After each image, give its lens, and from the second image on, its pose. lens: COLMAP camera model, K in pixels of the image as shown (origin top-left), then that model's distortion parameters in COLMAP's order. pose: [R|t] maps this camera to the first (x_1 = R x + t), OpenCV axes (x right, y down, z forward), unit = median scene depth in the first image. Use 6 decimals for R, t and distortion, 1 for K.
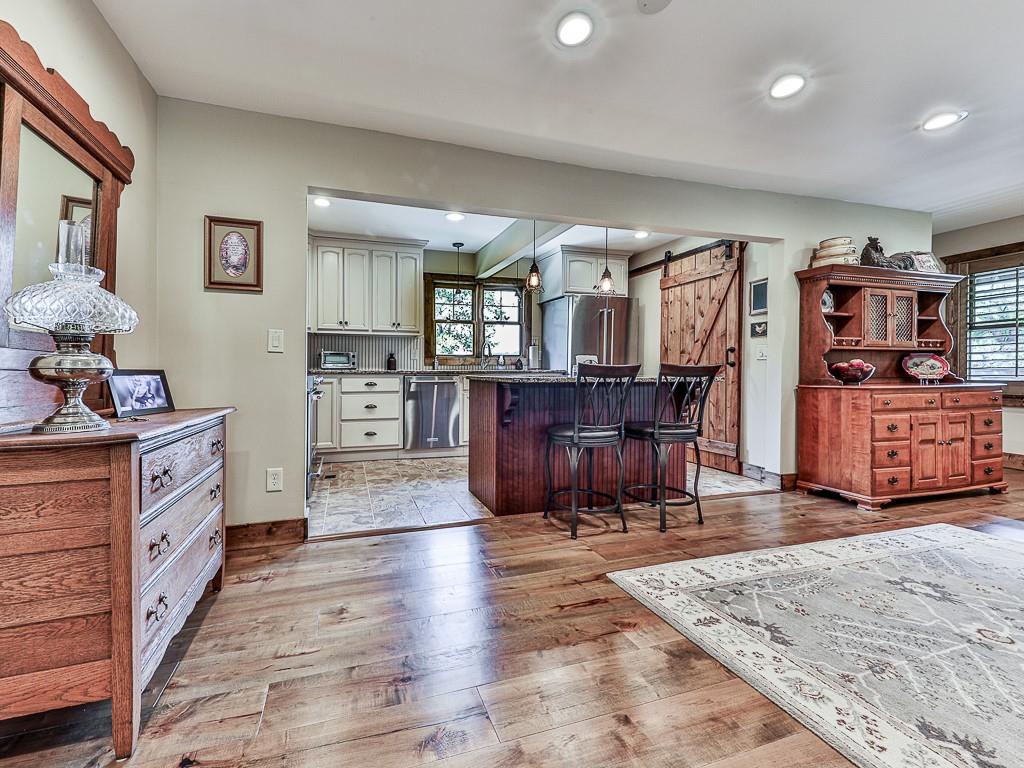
lens RADIAL K [[403.5, 0, 452.1], [0, 403.5, 370.8], [0, 0, 1]] dist [0.002054, 0.000221]
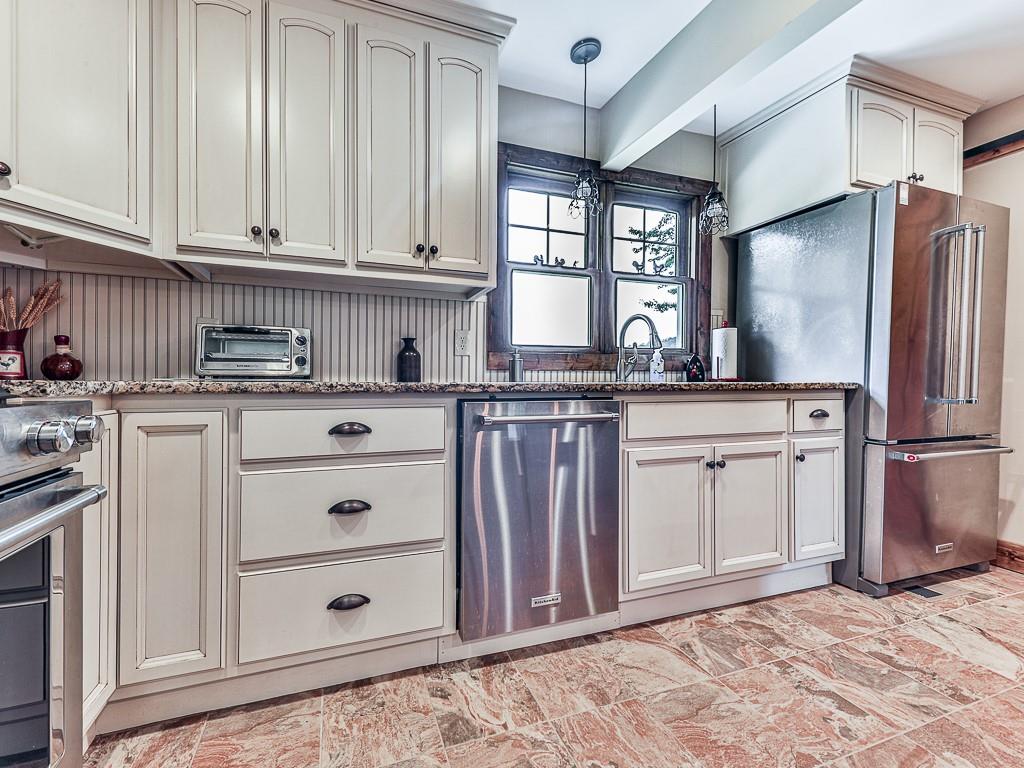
lens RADIAL K [[400.2, 0, 452.6], [0, 400.2, 388.8], [0, 0, 1]] dist [0.000732, -0.000019]
pose [[0.999665, 0.002161, 0.025778, -0.124225], [-0.002538, 0.999890, 0.014591, -0.000679], [-0.025743, -0.014652, 0.999561, 0.652504]]
